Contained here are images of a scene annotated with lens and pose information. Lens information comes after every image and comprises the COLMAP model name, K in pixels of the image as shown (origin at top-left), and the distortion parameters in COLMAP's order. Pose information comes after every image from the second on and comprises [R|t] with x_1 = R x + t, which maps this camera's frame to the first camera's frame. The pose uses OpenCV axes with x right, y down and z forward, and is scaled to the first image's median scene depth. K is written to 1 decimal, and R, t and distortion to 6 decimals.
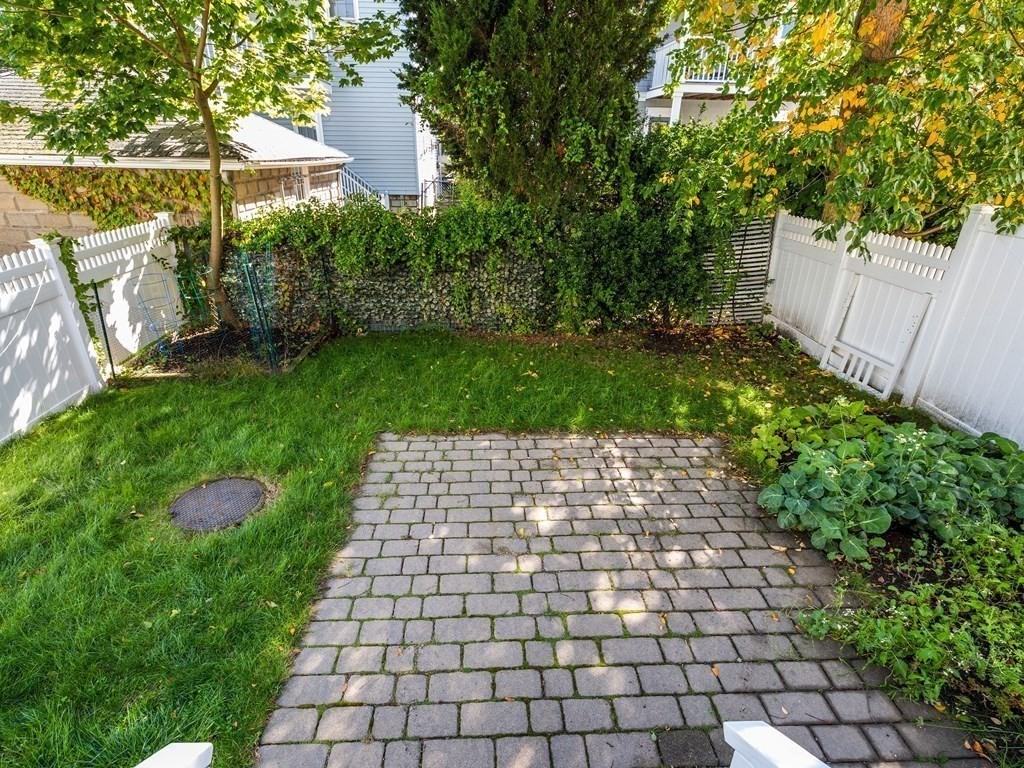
lens RADIAL K [[488.9, 0, 502.2], [0, 488.9, 378.0], [0, 0, 1]] dist [0.000442, -0.000110]
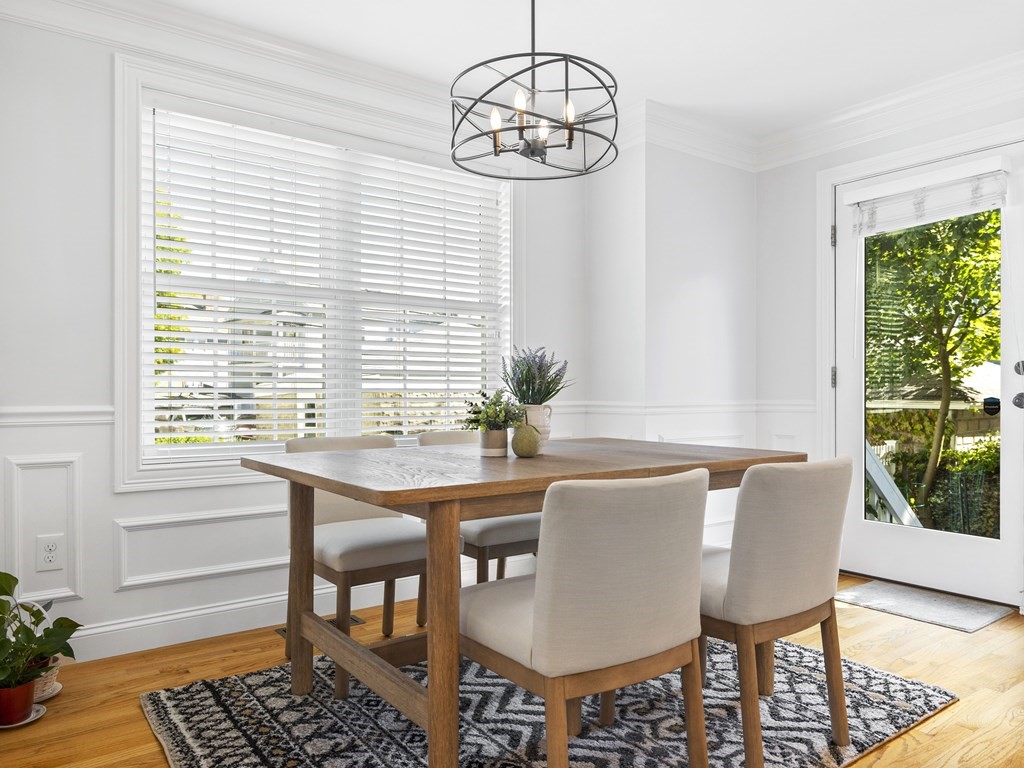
lens RADIAL K [[728.4, 0, 511.8], [0, 728.4, 381.7], [0, 0, 1]] dist [-0.003489, 0.001531]
pose [[0.542790, -0.029714, -0.839342, 0.307650], [-0.340564, 0.905737, -0.252303, 0.297617], [0.767720, 0.422798, 0.481506, -0.639187]]
